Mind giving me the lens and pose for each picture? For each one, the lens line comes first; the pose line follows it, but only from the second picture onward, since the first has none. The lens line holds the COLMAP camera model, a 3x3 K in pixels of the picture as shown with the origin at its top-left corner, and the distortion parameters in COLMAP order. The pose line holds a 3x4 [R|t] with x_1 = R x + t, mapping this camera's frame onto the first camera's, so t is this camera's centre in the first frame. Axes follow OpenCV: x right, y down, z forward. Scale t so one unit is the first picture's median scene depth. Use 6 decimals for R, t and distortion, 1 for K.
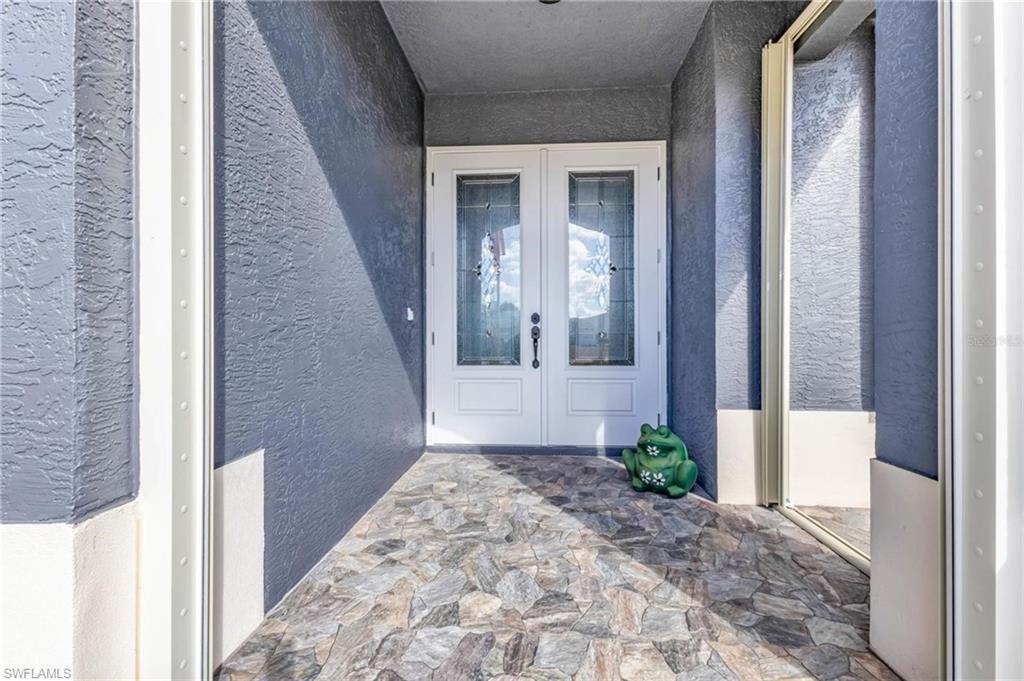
lens RADIAL K [[455.6, 0, 512.5], [0, 455.6, 336.6], [0, 0, 1]] dist [0.000191, -0.000097]
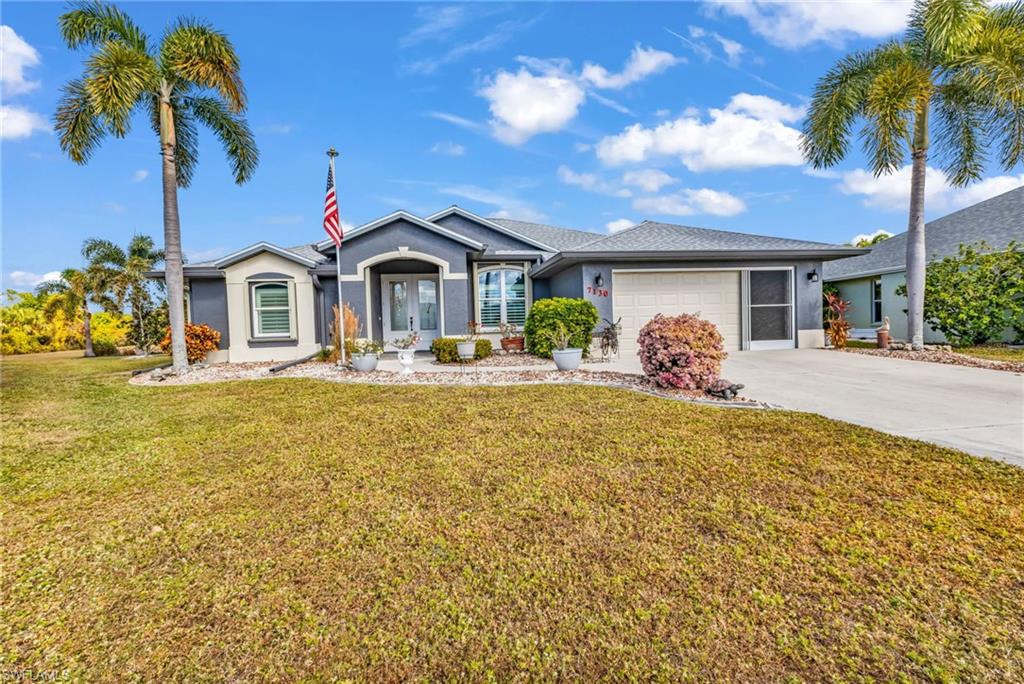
lens RADIAL K [[455.6, 0, 512.5], [0, 455.6, 338.1], [0, 0, 1]] dist [0.000191, -0.000097]
pose [[0.978328, -0.032553, 0.204485, 0.096003], [0.027031, 0.999192, 0.029741, 0.037315], [-0.205288, -0.023569, 0.978418, -2.996792]]
